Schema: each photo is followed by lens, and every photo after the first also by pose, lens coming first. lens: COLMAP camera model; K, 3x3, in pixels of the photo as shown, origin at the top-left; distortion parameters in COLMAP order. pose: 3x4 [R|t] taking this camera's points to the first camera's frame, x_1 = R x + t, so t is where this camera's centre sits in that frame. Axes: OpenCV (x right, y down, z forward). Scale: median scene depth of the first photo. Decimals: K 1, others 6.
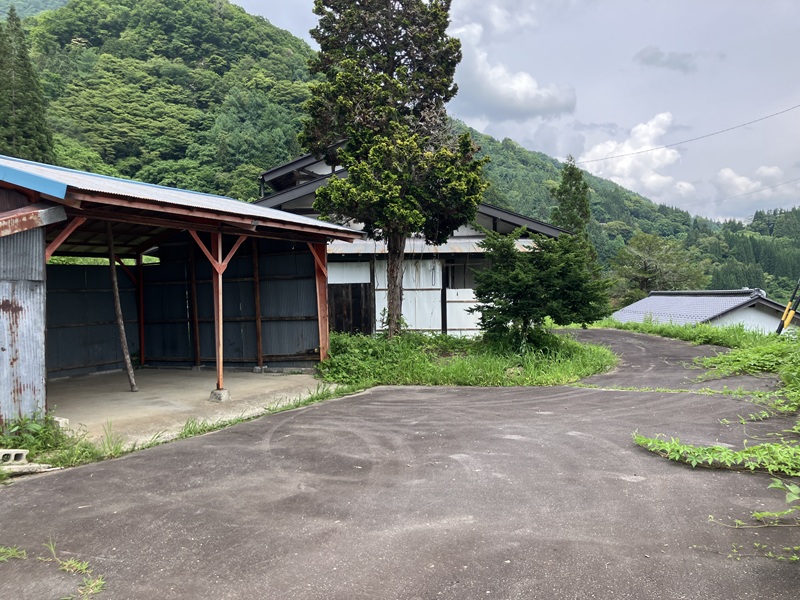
lens RADIAL K [[666.1, 0, 398.7], [0, 666.1, 311.5], [0, 0, 1]] dist [0.002894, 0.002241]
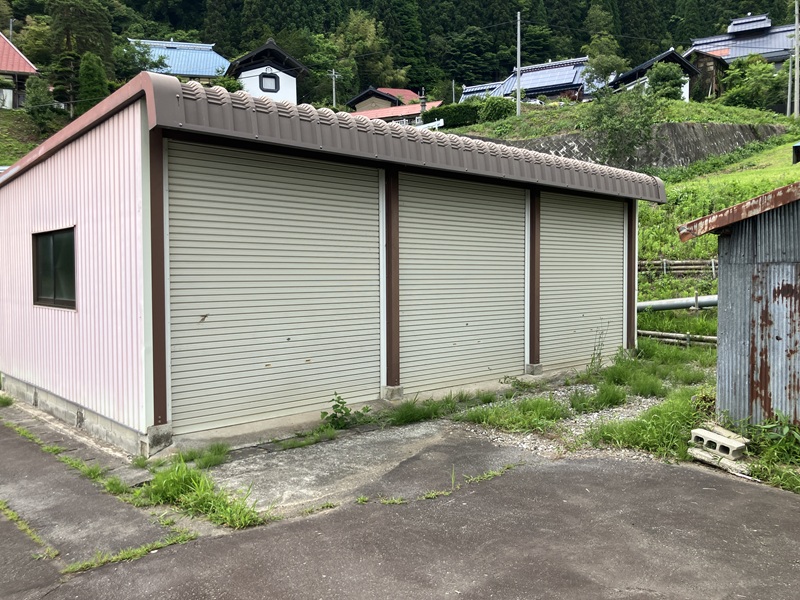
lens RADIAL K [[666.1, 0, 398.7], [0, 666.1, 311.5], [0, 0, 1]] dist [0.002894, 0.002241]
pose [[-0.333856, 0.086239, -0.938671, 0.406867], [-0.020059, 0.994931, 0.098542, -0.055405], [0.942410, 0.051728, -0.330434, 0.754263]]
